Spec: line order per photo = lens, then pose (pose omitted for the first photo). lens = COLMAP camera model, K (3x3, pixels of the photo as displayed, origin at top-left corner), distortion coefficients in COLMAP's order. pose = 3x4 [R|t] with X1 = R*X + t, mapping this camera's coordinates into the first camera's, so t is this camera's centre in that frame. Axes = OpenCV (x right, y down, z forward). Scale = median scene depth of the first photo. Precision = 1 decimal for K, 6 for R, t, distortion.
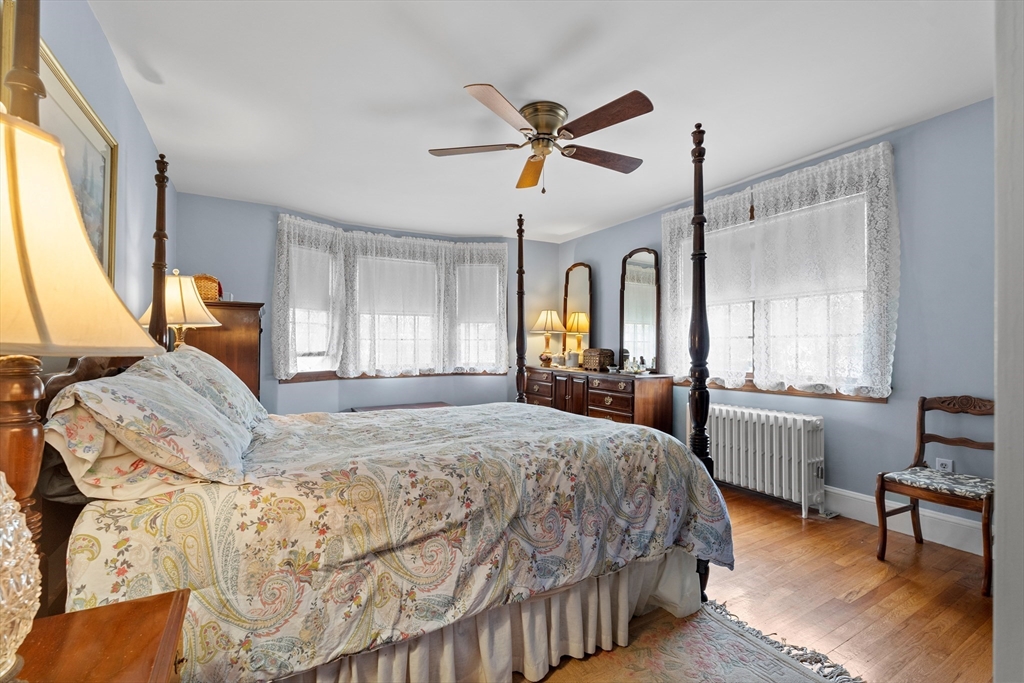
lens RADIAL K [[453.2, 0, 514.9], [0, 453.2, 341.9], [0, 0, 1]] dist [-0.009045, 0.002242]
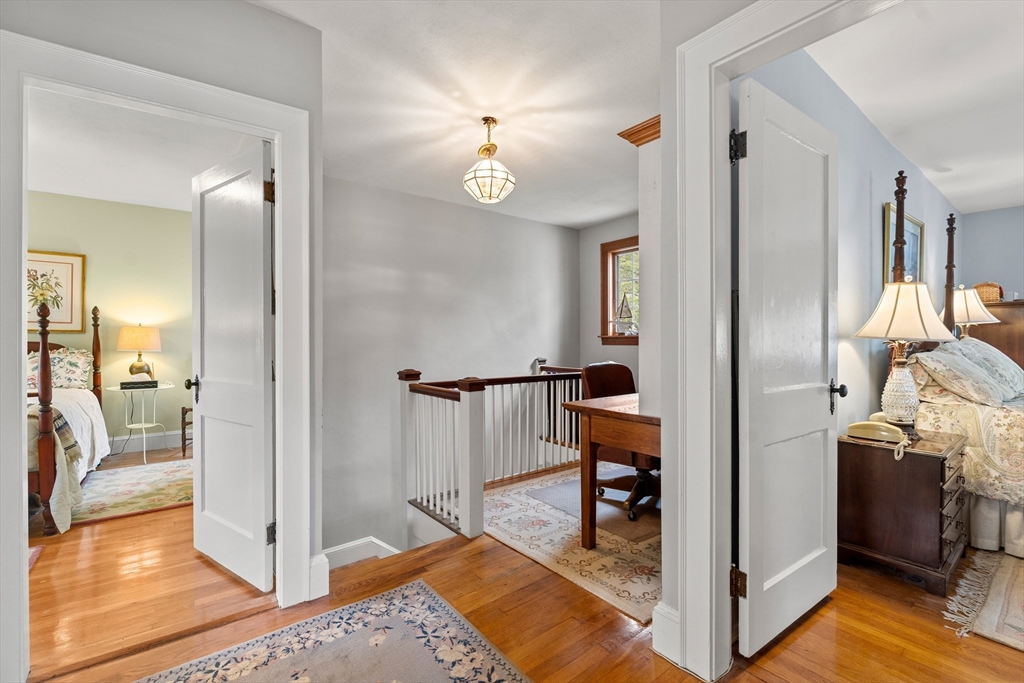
lens RADIAL K [[453.2, 0, 505.3], [0, 453.2, 345.0], [0, 0, 1]] dist [-0.009045, 0.002242]
pose [[0.135608, 0.015125, -0.990647, 1.084099], [0.014127, 0.999752, 0.017198, -0.025971], [0.990662, -0.016327, 0.135361, -1.455696]]
